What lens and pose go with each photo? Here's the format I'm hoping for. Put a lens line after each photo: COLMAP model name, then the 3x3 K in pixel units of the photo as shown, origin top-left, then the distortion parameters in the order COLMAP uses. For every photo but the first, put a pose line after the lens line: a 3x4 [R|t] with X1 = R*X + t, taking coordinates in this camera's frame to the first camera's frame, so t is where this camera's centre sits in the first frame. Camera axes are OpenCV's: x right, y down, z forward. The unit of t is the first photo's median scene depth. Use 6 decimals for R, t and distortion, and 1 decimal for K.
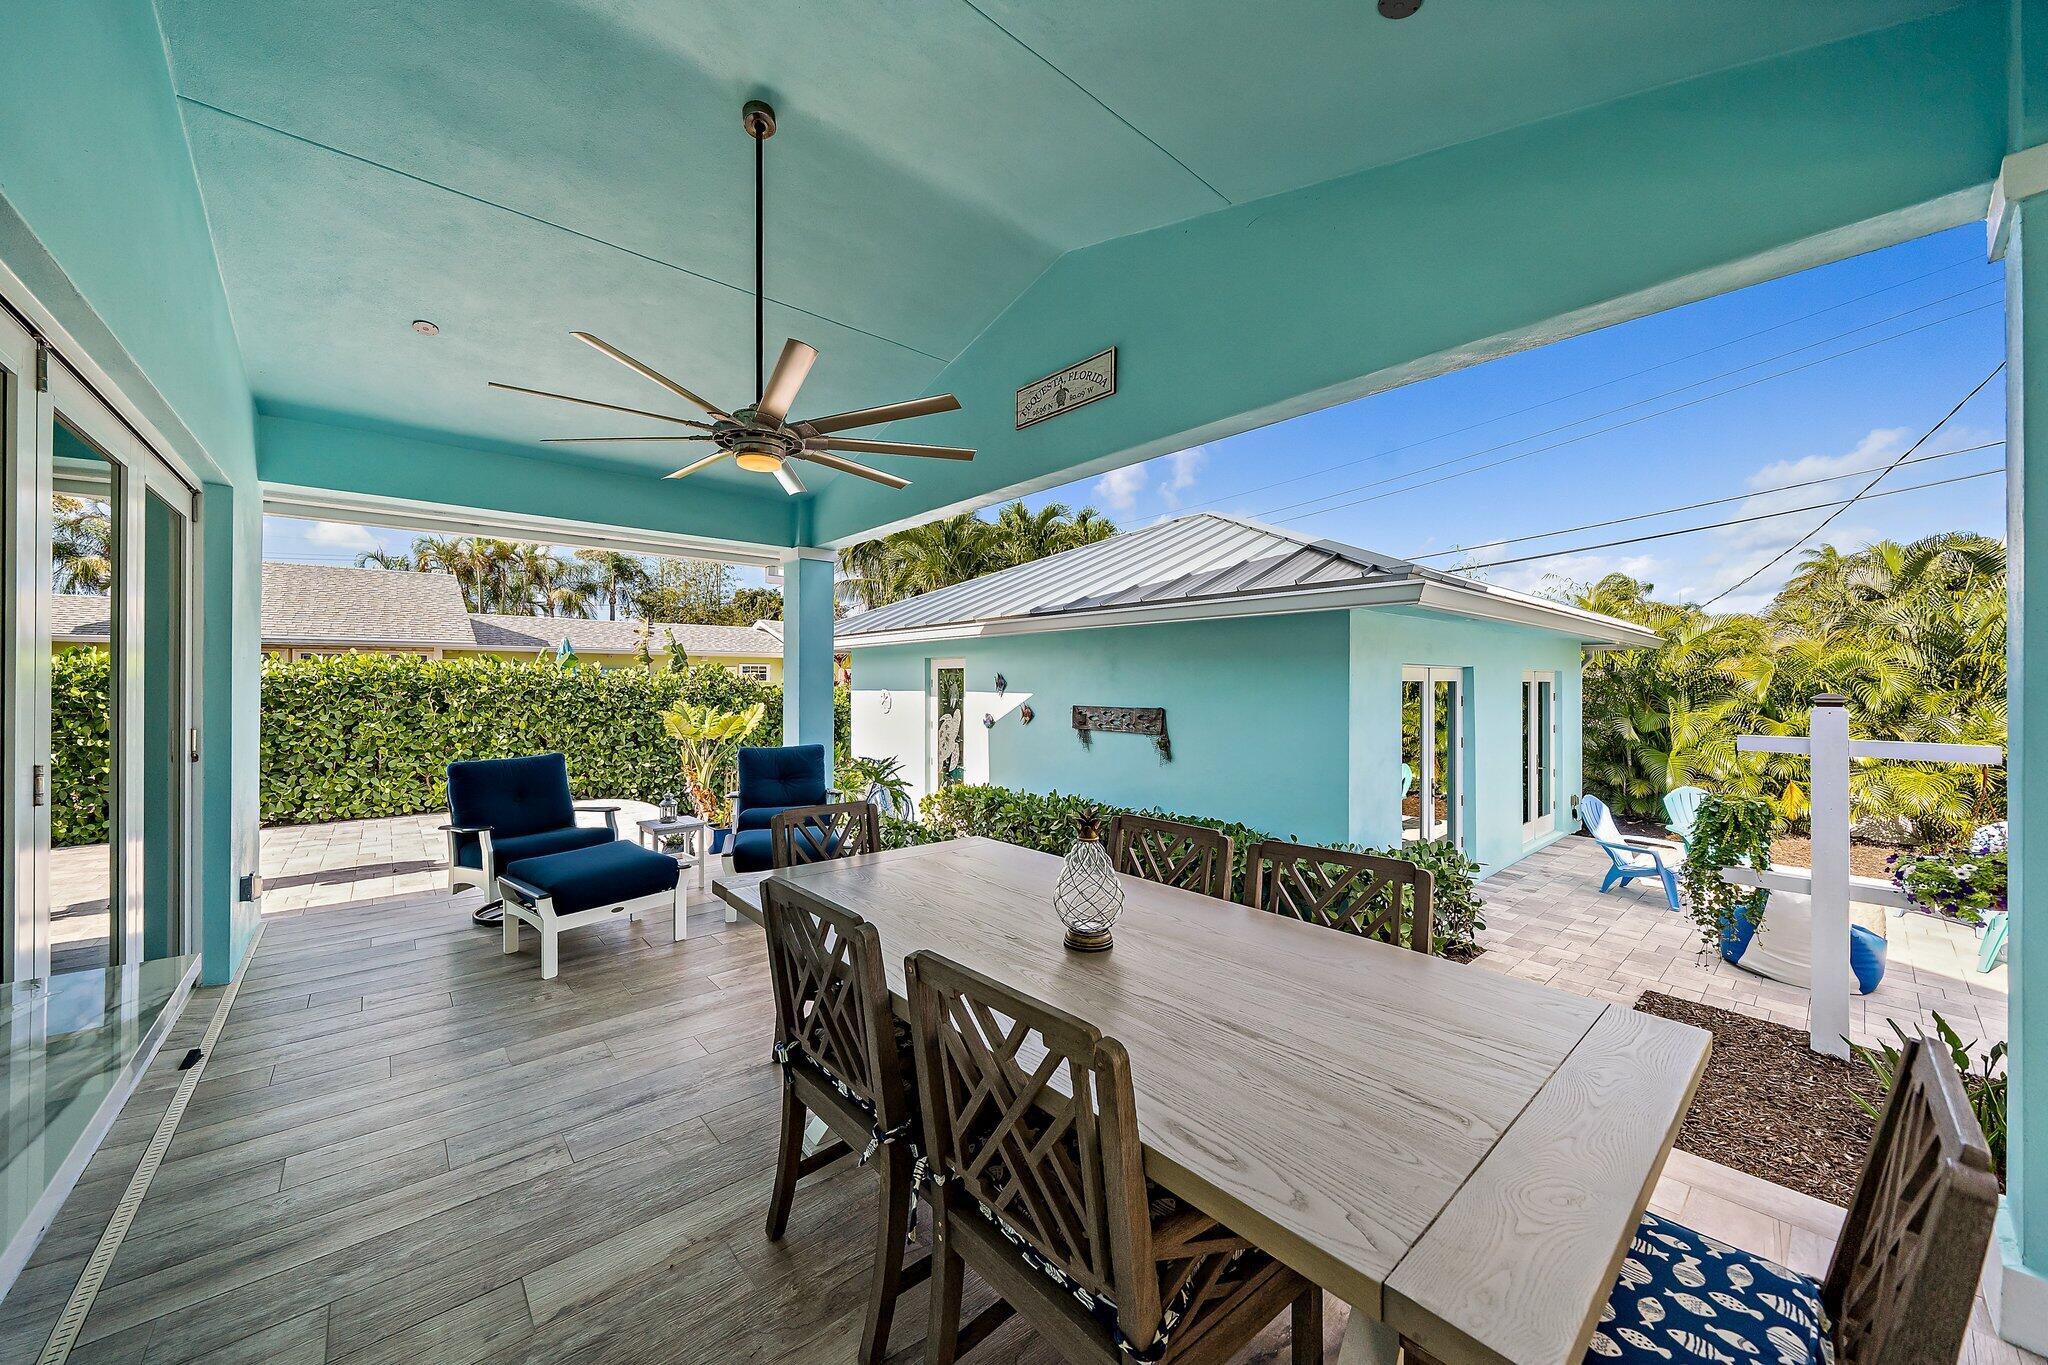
lens RADIAL K [[742.6, 0, 1019.6], [0, 742.6, 661.8], [0, 0, 1]] dist [-0.001025, -0.000221]
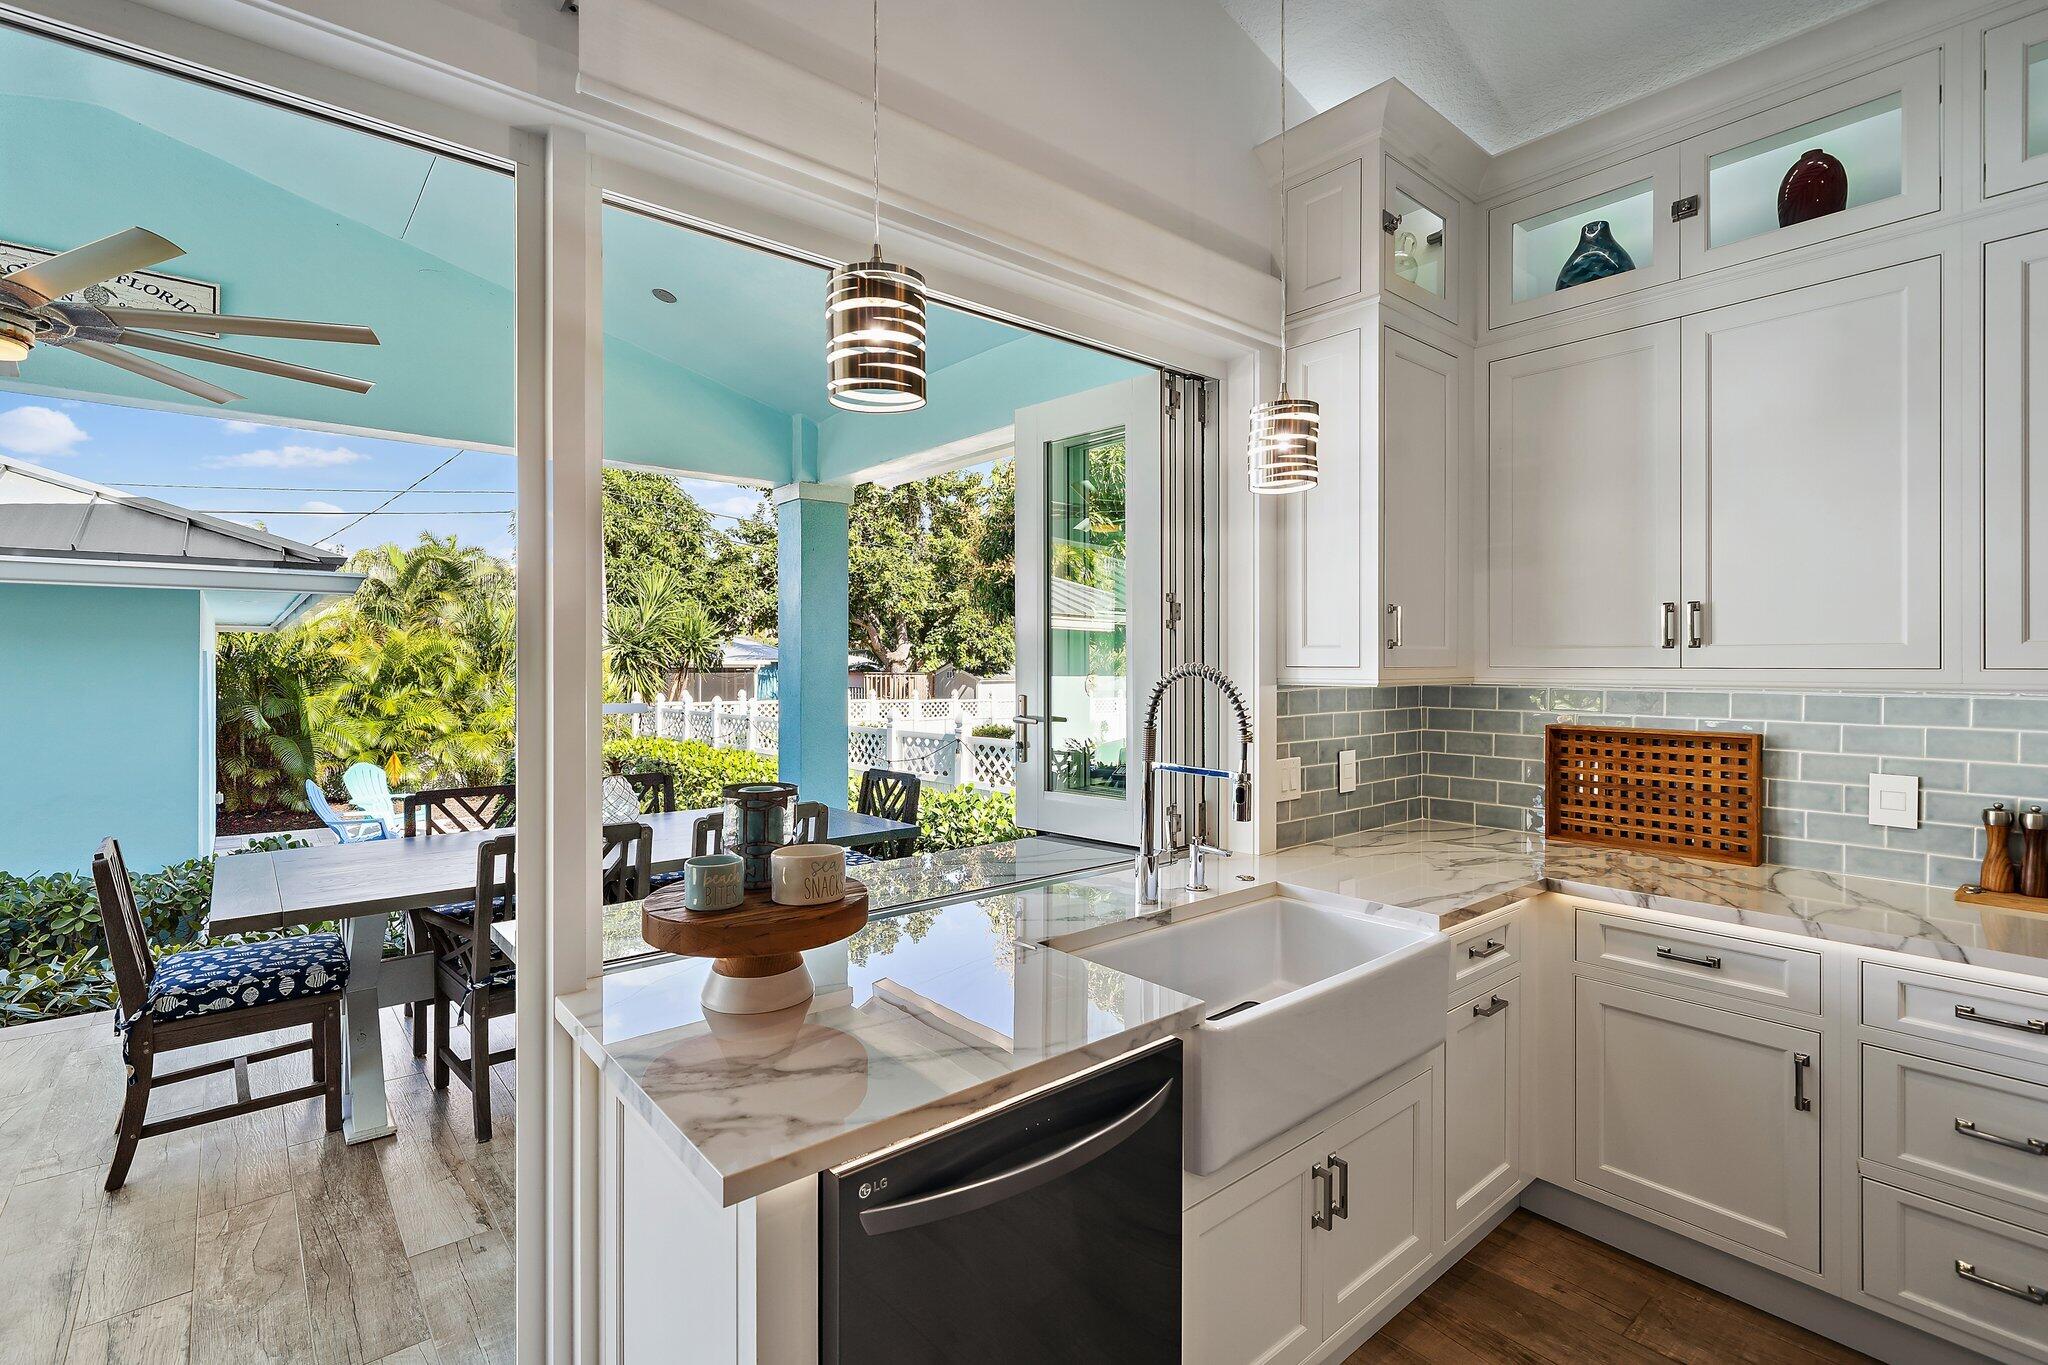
lens RADIAL K [[928.9, 0, 989.8], [0, 928.9, 658.8], [0, 0, 1]] dist [-0.001648, -0.000002]
pose [[0.027638, 0.002551, 0.999615, -0.452083], [-0.025044, 0.999685, -0.001859, -0.006105], [-0.999304, -0.024983, 0.027693, 0.039602]]
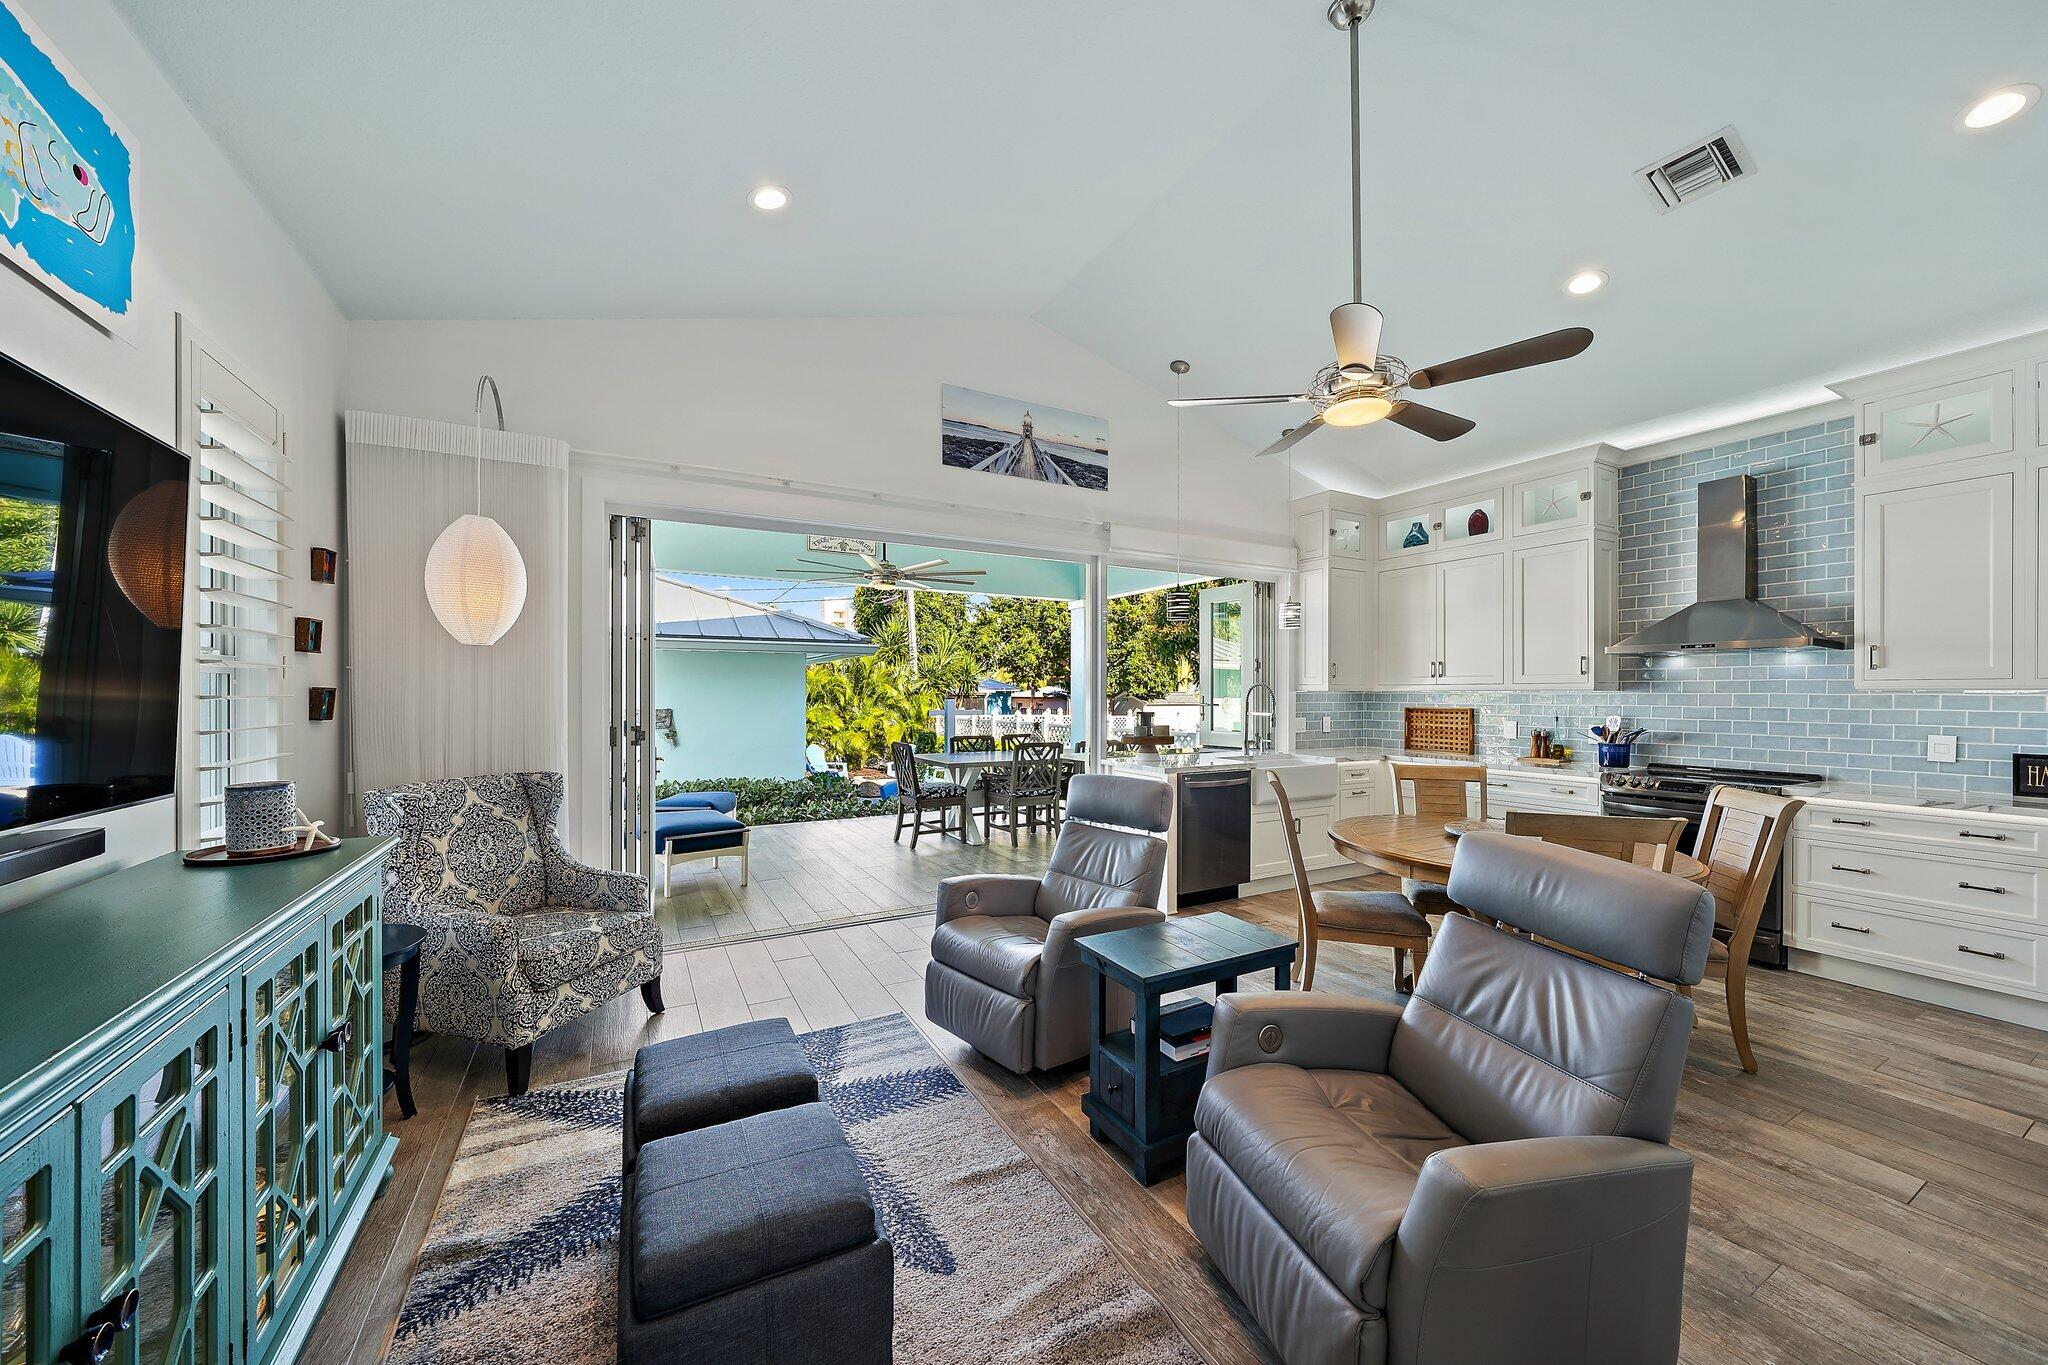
lens RADIAL K [[698.5, 0, 1064.3], [0, 698.5, 689.4], [0, 0, 1]] dist [-0.000385, -0.000035]
pose [[0.144688, 0.002071, 0.989475, -0.869546], [-0.024424, 0.999701, 0.001479, 0.003453], [-0.989176, -0.024381, 0.144695, 0.076562]]
